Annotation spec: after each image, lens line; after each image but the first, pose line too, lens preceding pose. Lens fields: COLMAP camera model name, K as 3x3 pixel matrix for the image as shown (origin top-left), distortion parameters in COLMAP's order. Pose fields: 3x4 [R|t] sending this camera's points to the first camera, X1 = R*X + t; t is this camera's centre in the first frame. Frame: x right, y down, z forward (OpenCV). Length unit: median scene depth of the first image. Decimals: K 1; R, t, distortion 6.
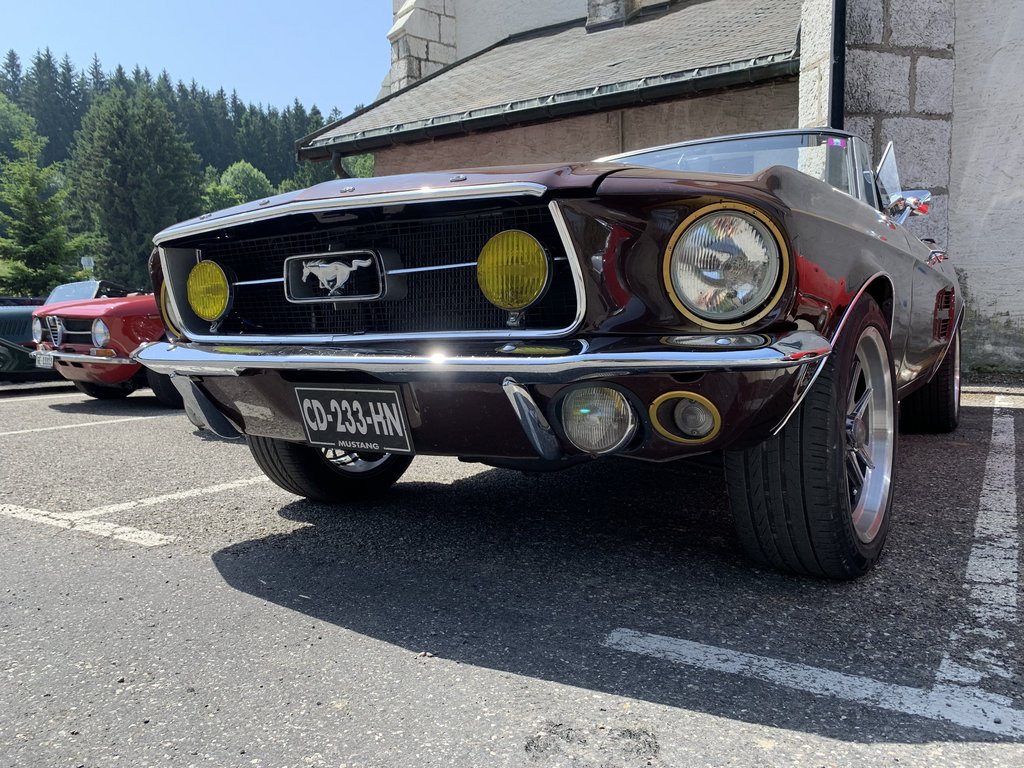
lens RADIAL K [[783.7, 0, 504.8], [0, 783.7, 379.9], [0, 0, 1]] dist [0.008505, -0.007538]
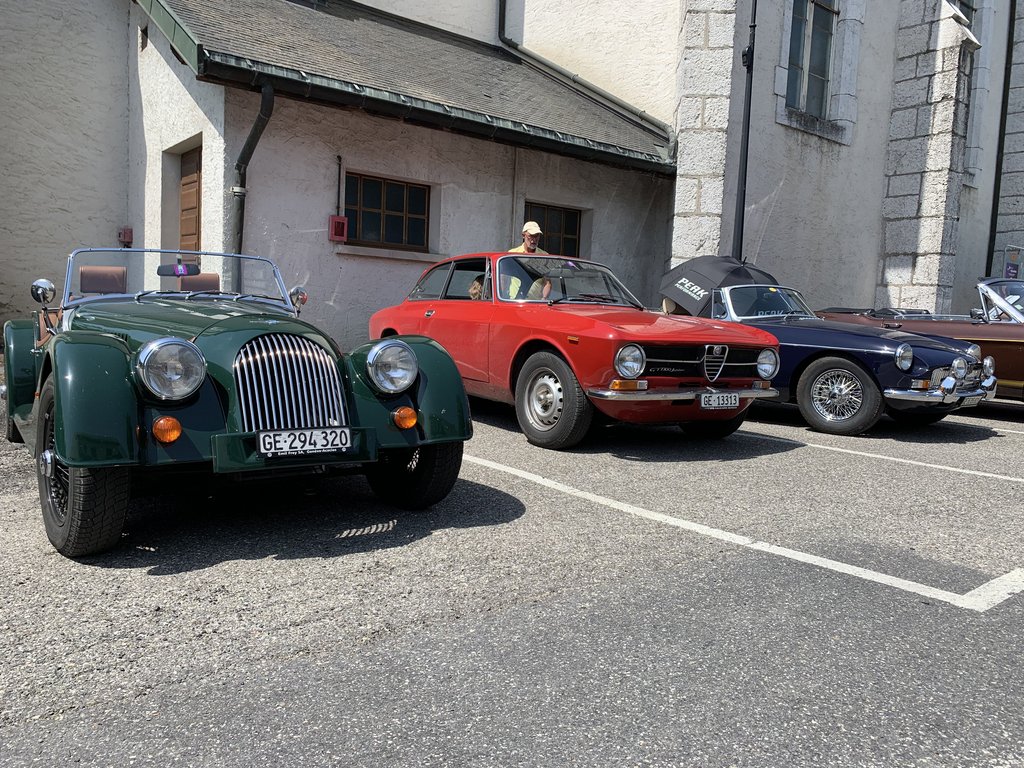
lens RADIAL K [[783.7, 0, 504.8], [0, 783.7, 379.9], [0, 0, 1]] dist [0.008505, -0.007538]
pose [[0.321540, -0.056683, 0.945198, -0.981324], [0.026139, 0.998358, 0.050979, -0.064354], [-0.946535, 0.008314, 0.322494, 0.670418]]
